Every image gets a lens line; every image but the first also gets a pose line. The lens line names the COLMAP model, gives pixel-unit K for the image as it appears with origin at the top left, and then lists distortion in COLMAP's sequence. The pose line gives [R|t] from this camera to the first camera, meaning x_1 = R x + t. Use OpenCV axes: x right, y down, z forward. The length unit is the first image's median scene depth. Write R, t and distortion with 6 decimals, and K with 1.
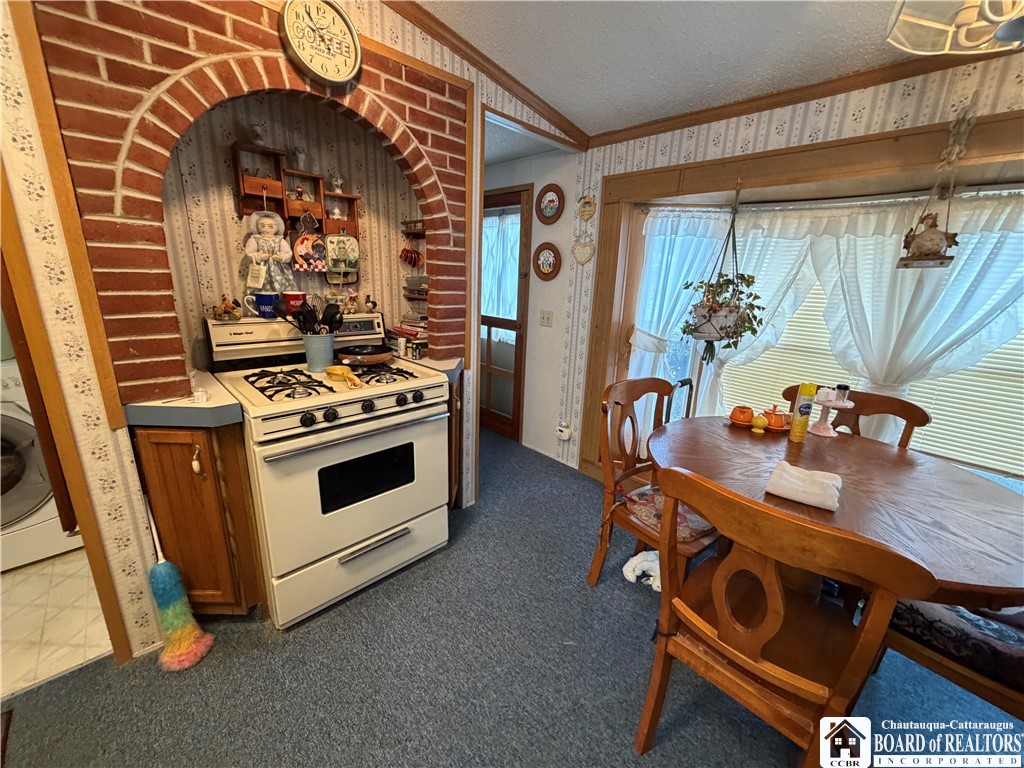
lens RADIAL K [[407.1, 0, 509.6], [0, 407.1, 383.8], [0, 0, 1]] dist [0.000248, -0.000144]
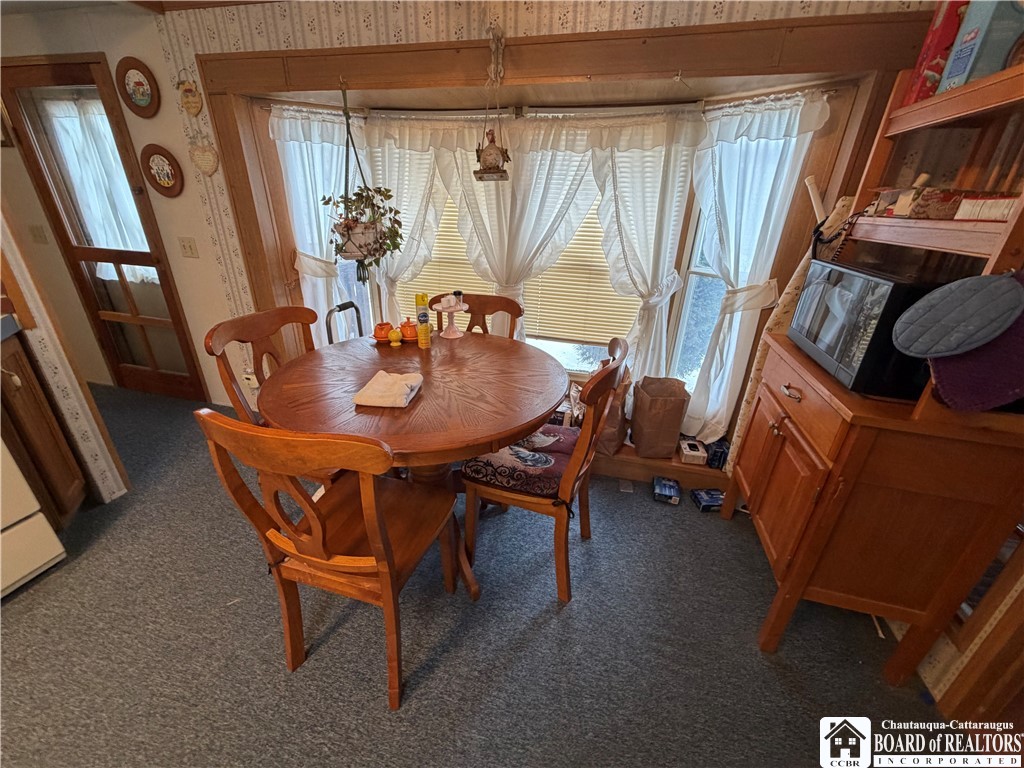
lens RADIAL K [[408.6, 0, 509.5], [0, 408.6, 384.3], [0, 0, 1]] dist [0.000852, 0.000027]
pose [[0.851728, -0.226058, 0.472712, 0.287464], [0.138897, 0.967282, 0.212305, 0.027043], [-0.505239, -0.115168, 0.855260, -0.065514]]
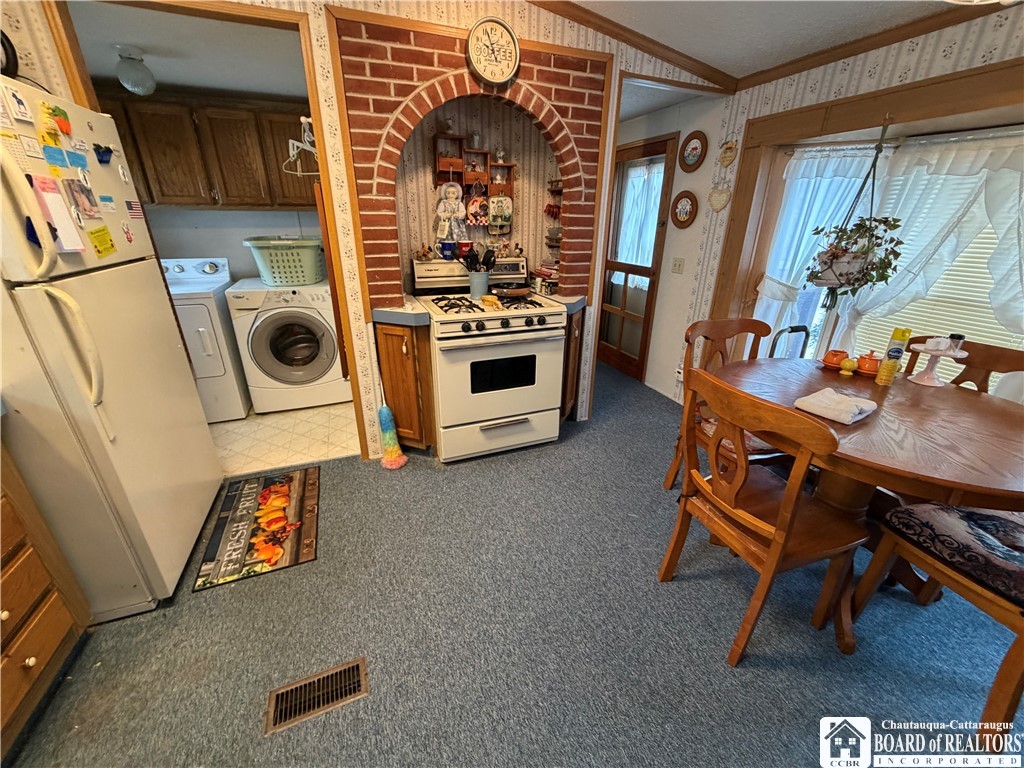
lens RADIAL K [[407.1, 0, 509.6], [0, 407.1, 383.8], [0, 0, 1]] dist [0.000248, -0.000144]
pose [[0.923195, 0.119162, -0.365392, 0.167600], [-0.077542, 0.988920, 0.126592, 0.066244], [0.376428, -0.088536, 0.922206, -0.257434]]
